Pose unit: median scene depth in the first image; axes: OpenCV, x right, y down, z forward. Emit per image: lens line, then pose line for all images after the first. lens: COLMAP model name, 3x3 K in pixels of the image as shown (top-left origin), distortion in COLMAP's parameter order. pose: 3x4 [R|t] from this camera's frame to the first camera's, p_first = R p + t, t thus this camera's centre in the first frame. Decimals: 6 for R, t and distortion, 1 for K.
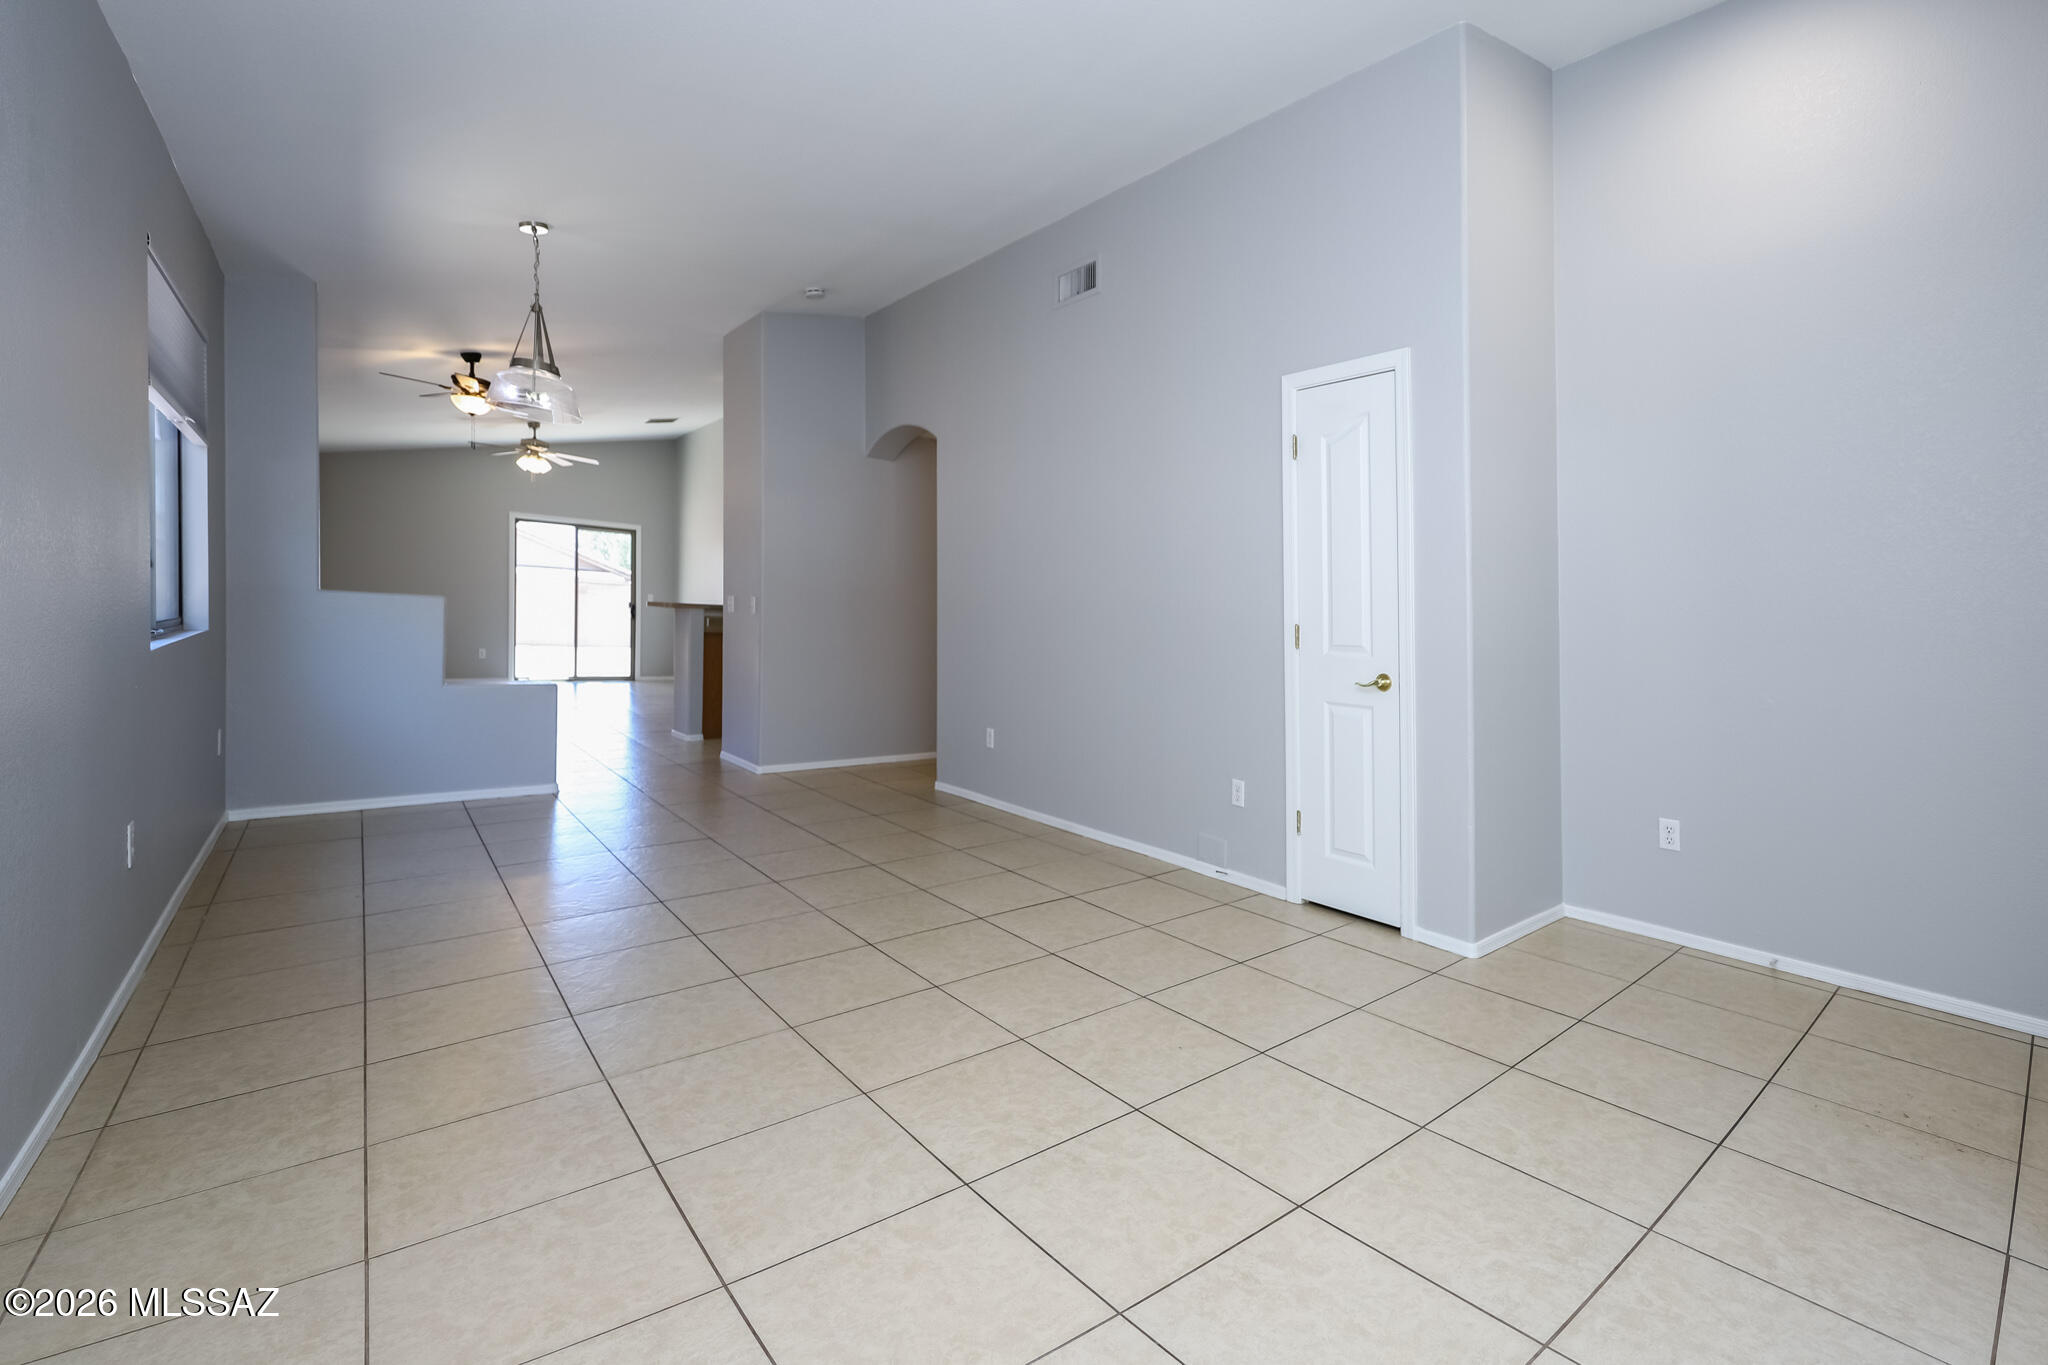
lens RADIAL K [[830.4, 0, 1024.0], [0, 830.4, 682.5], [0, 0, 1]] dist [-0.000072, 0.000012]
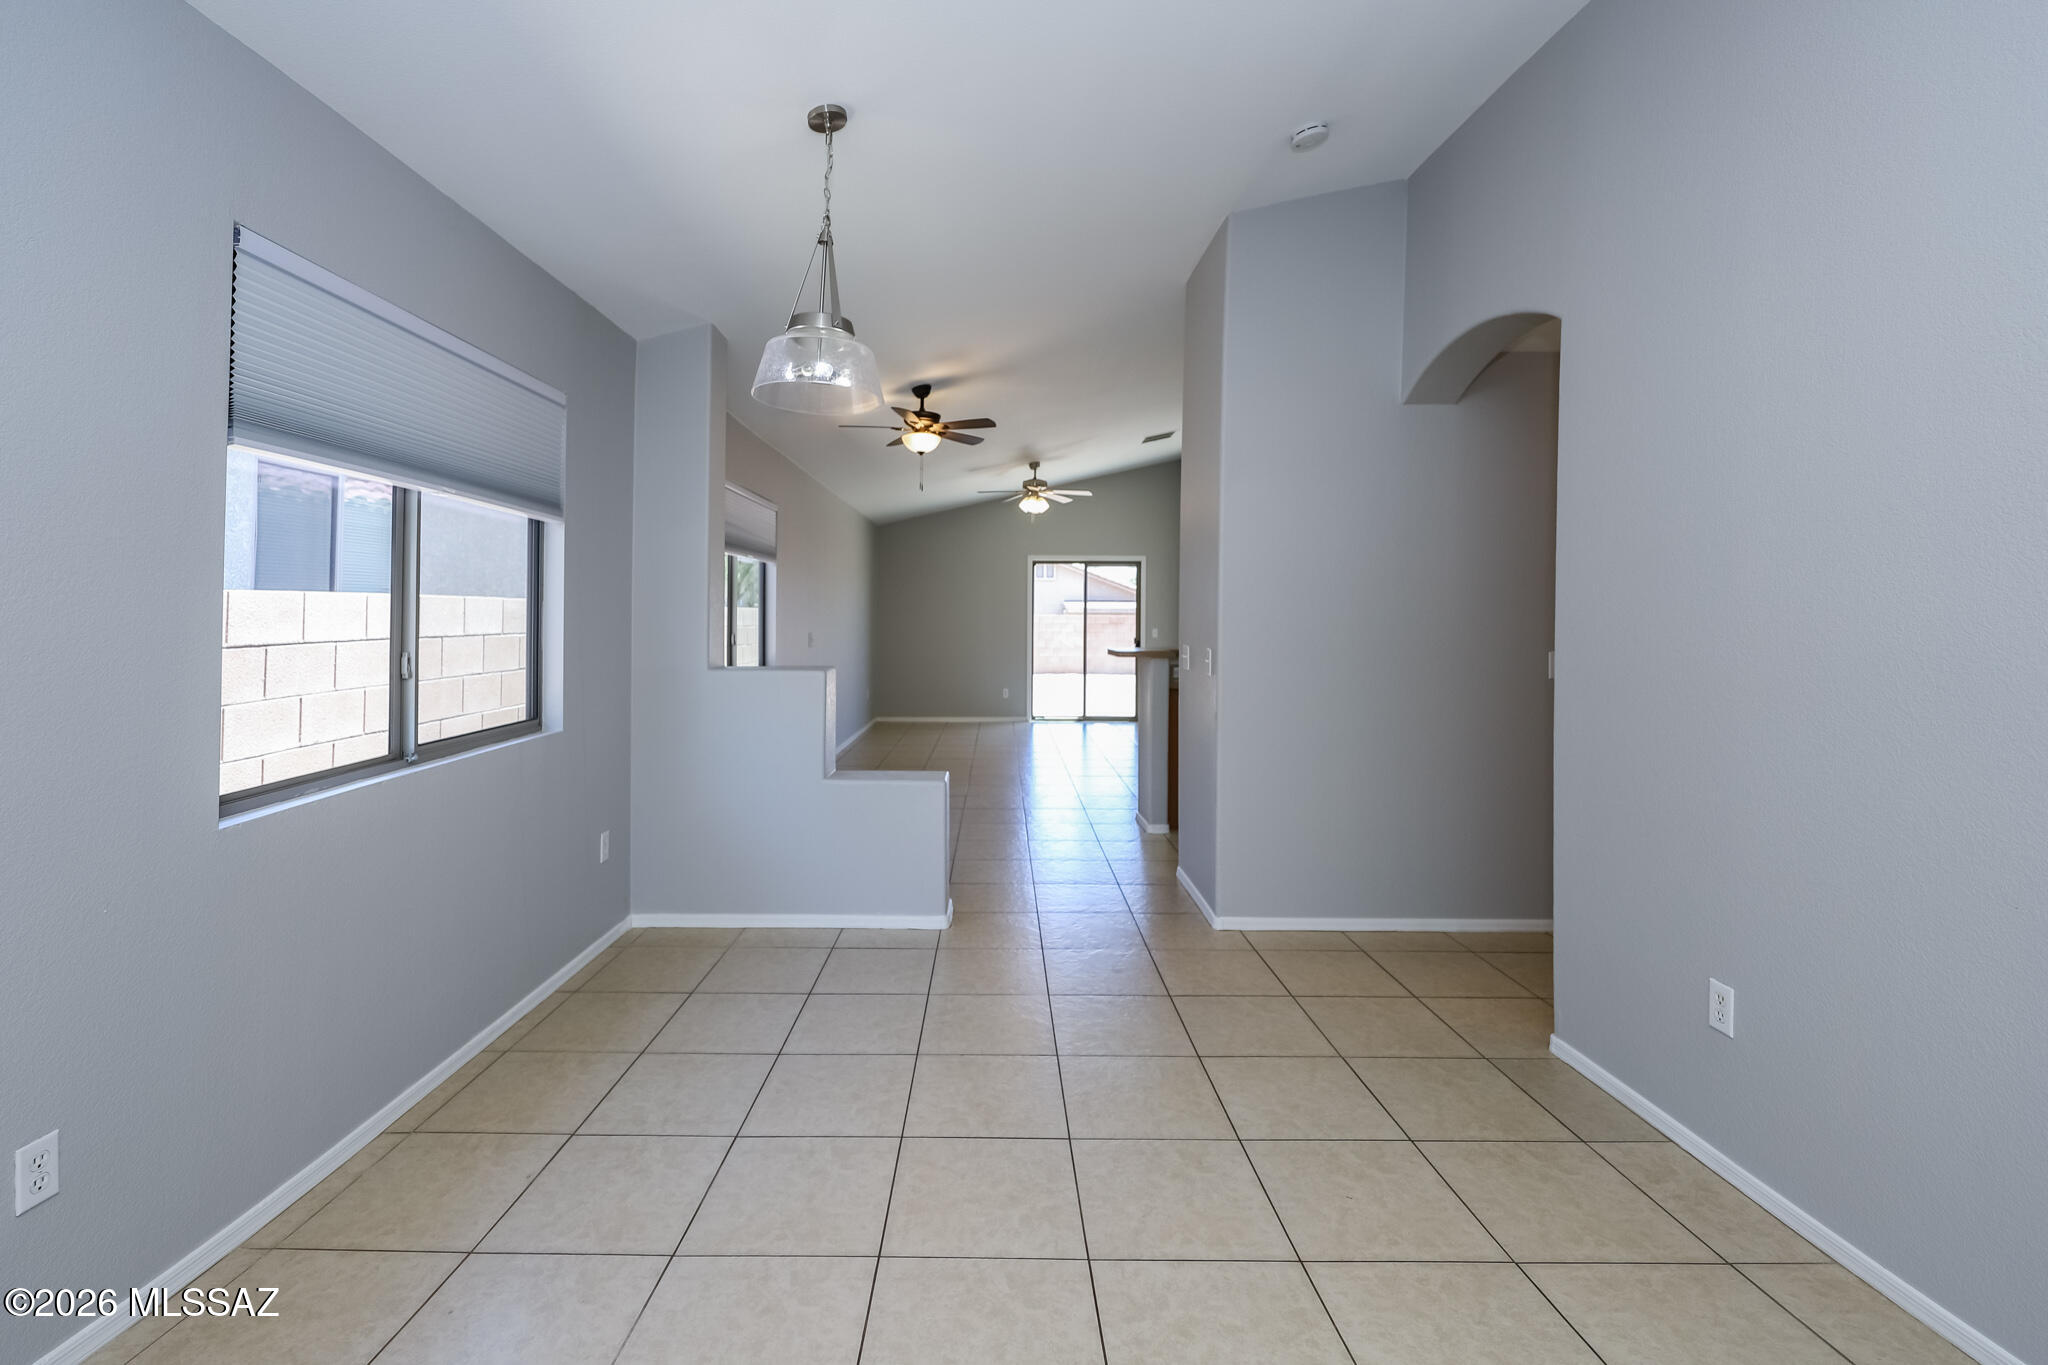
lens RADIAL K [[824.6, 0, 981.4], [0, 824.6, 693.9], [0, 0, 1]] dist [-0.000689, 0.000077]
pose [[0.783139, -0.000203, -0.621846, -0.034165], [-0.005378, 0.999960, -0.007099, -0.033111], [0.621823, 0.008904, 0.783107, 0.201687]]
